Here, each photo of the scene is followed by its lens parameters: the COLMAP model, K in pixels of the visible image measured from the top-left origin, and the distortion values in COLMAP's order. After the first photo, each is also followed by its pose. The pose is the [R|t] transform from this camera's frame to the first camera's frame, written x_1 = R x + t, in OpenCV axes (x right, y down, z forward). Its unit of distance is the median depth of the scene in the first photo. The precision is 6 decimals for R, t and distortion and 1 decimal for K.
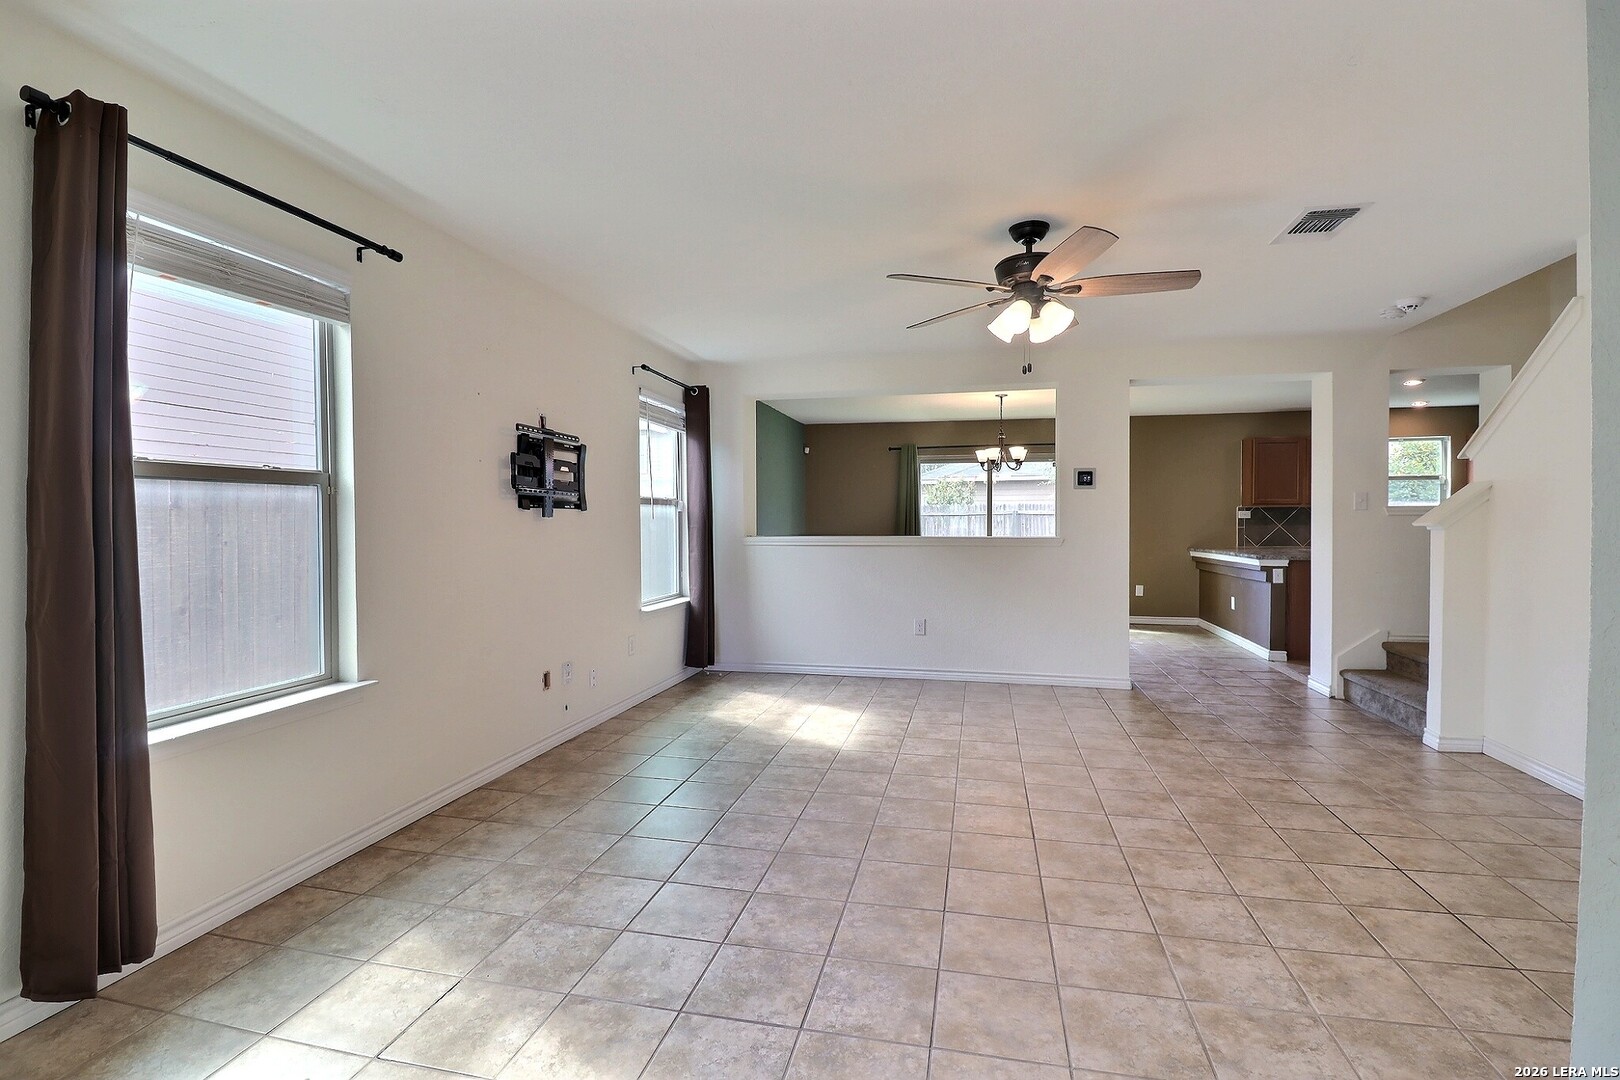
lens RADIAL K [[754.5, 0, 807.8], [0, 754.5, 526.8], [0, 0, 1]] dist [-0.010317, -0.005704]
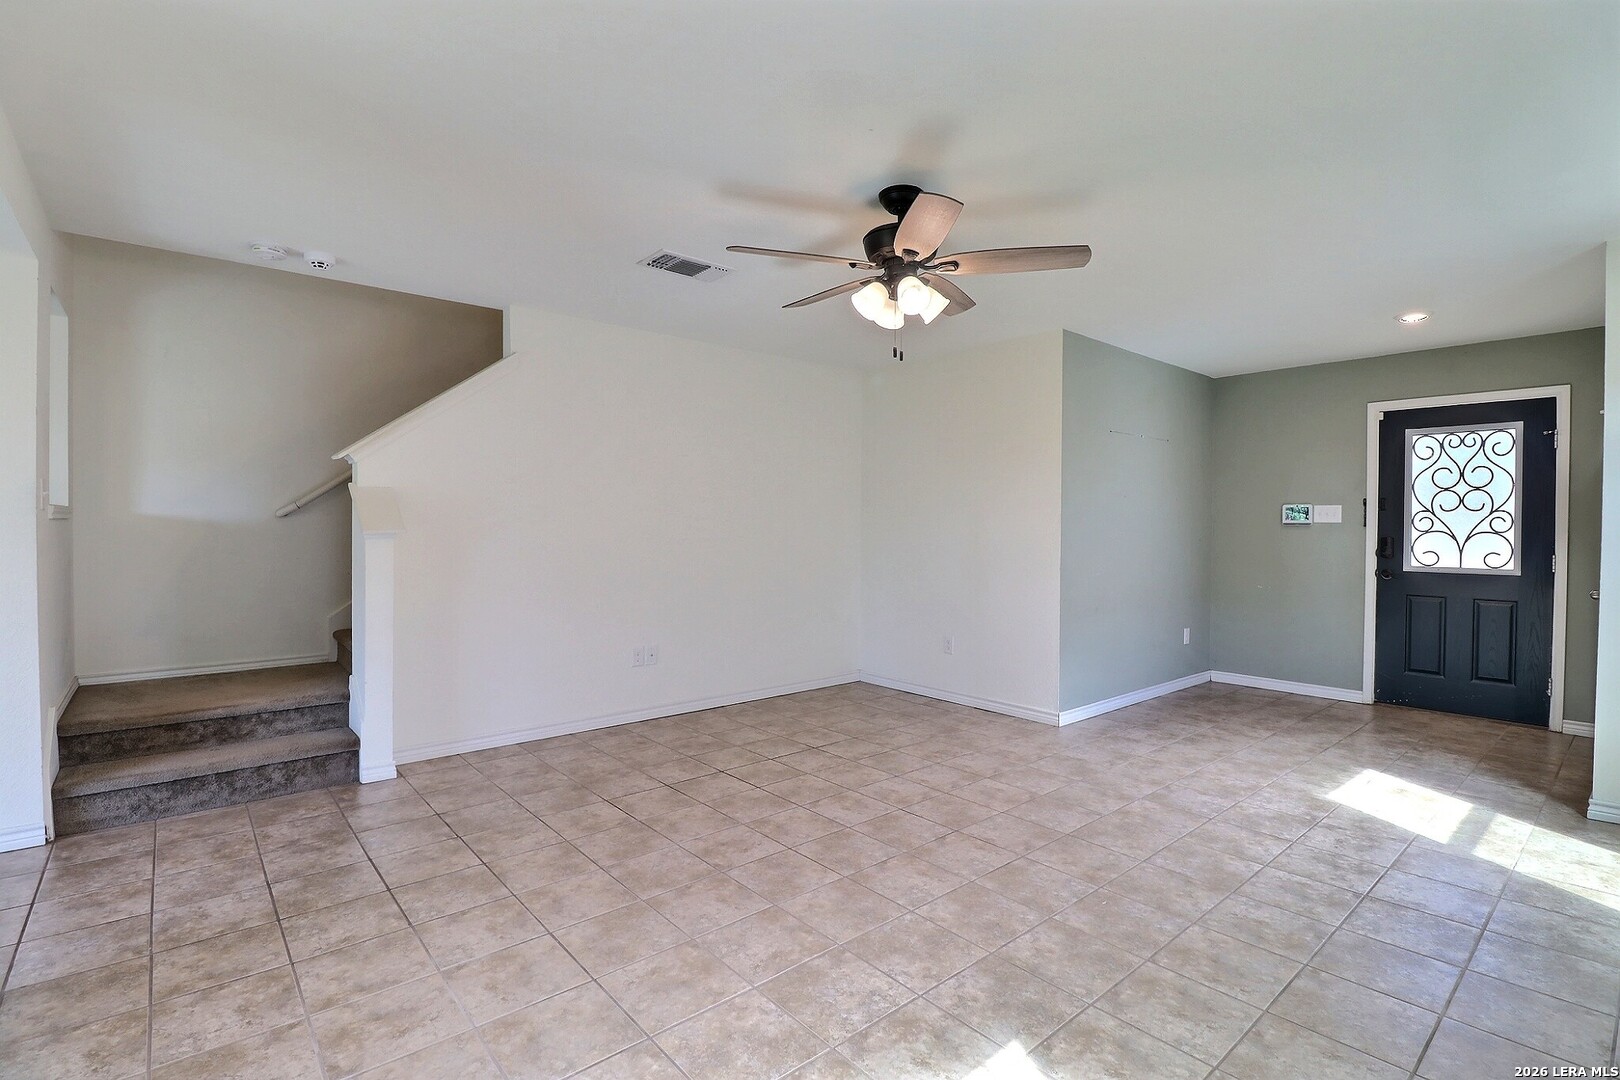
lens RADIAL K [[754.5, 0, 809.0], [0, 754.5, 535.3], [0, 0, 1]] dist [-0.010317, -0.005704]
pose [[-0.804250, -0.011209, 0.594186, -0.155596], [0.002094, 0.999762, 0.021694, -0.024701], [-0.594288, 0.018692, -0.804035, 1.961366]]
